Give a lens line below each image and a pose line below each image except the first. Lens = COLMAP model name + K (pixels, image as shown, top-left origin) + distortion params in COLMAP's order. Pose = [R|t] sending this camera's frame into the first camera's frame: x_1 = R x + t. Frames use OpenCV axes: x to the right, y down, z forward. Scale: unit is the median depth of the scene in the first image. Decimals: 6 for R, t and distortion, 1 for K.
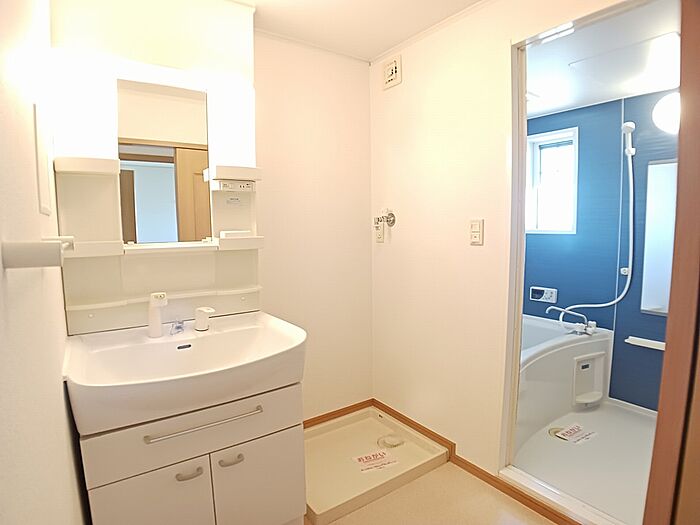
lens RADIAL K [[380.6, 0, 350.0], [0, 380.6, 262.5], [0, 0, 1]] dist [-0.098905, 0.024577]
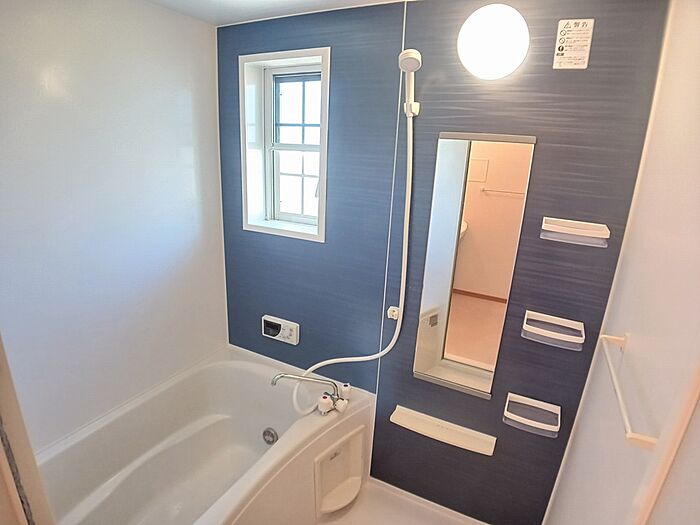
lens RADIAL K [[380.6, 0, 350.0], [0, 380.6, 262.5], [0, 0, 1]] dist [-0.098905, 0.024577]
pose [[0.874666, -0.083016, 0.477565, 0.386498], [-0.012125, 0.981170, 0.192766, -0.175714], [-0.484575, -0.174396, 0.857189, 0.489310]]
